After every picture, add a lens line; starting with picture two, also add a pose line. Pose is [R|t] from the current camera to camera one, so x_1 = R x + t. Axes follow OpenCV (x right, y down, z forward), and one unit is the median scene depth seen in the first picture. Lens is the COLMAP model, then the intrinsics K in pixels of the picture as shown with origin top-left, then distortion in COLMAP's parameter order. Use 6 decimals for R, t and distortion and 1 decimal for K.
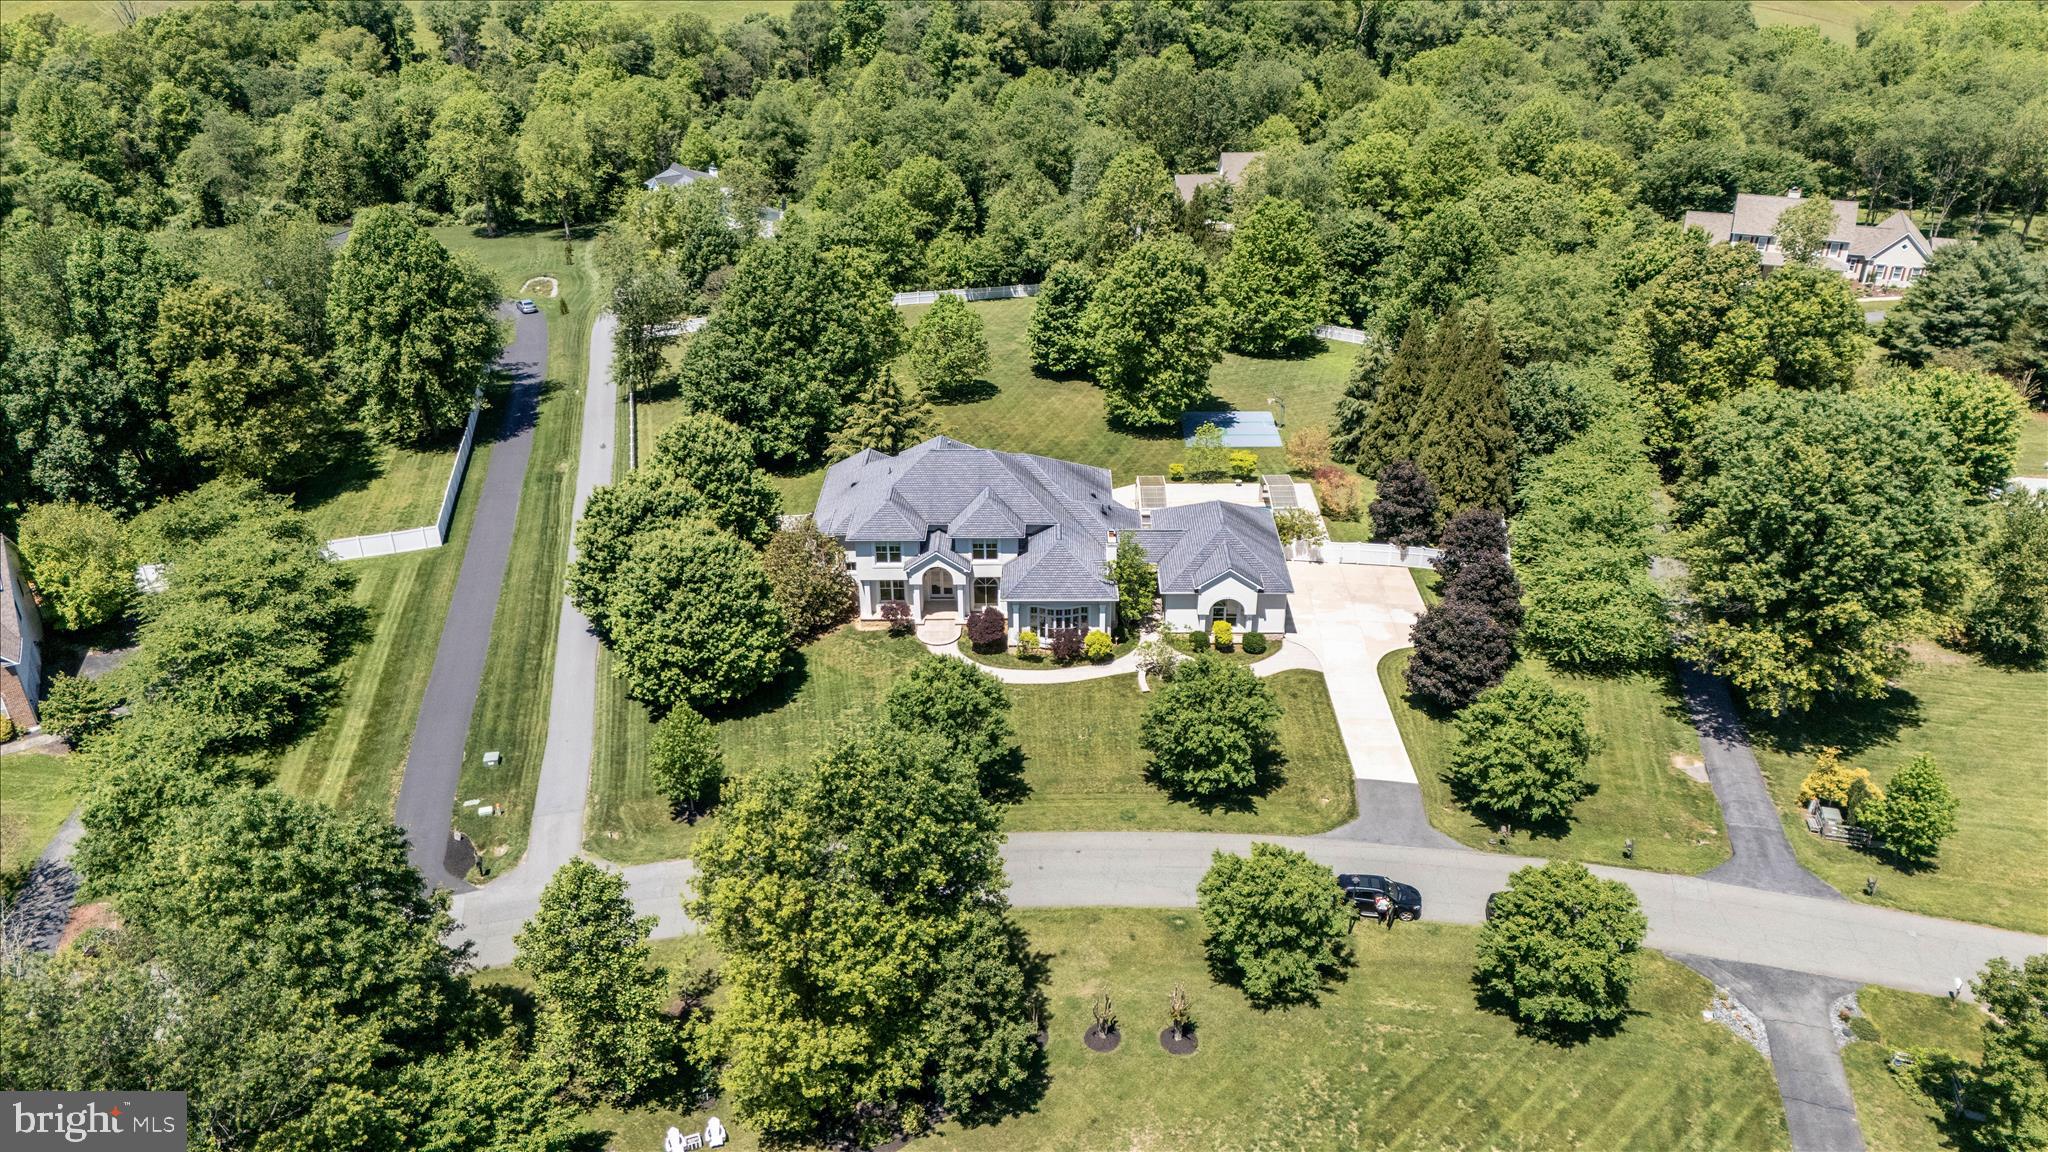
lens RADIAL K [[1497.0, 0, 1024.0], [0, 1497.0, 576.0], [0, 0, 1]] dist [0.016018, -0.000028]
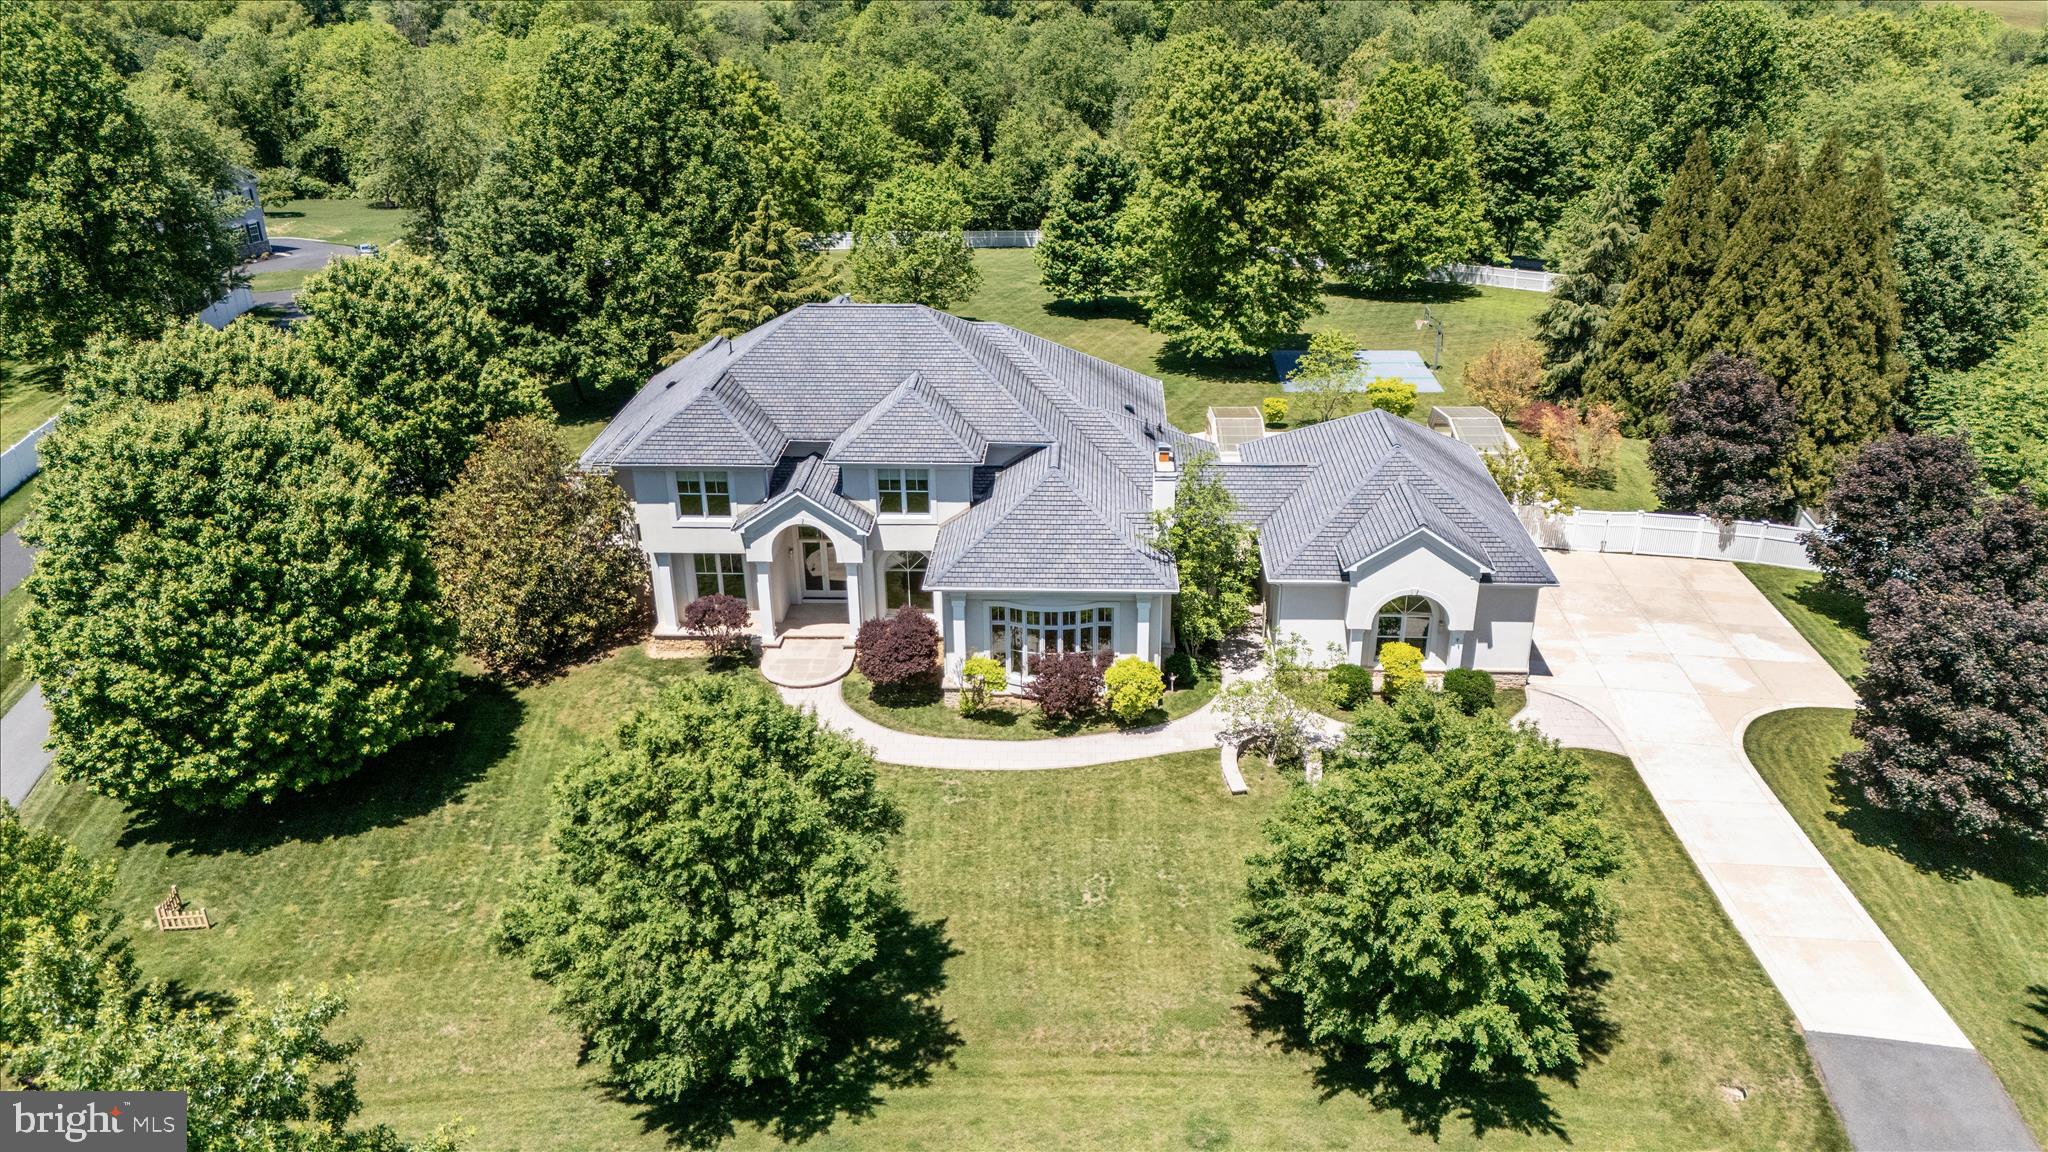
lens RADIAL K [[1497.0, 0, 1024.0], [0, 1497.0, 576.0], [0, 0, 1]] dist [0.016018, -0.000028]
pose [[0.999449, 0.013224, -0.030452, 0.027800], [-0.015189, 0.997755, -0.065231, 0.040009], [0.029521, 0.065658, 0.997405, 0.509649]]
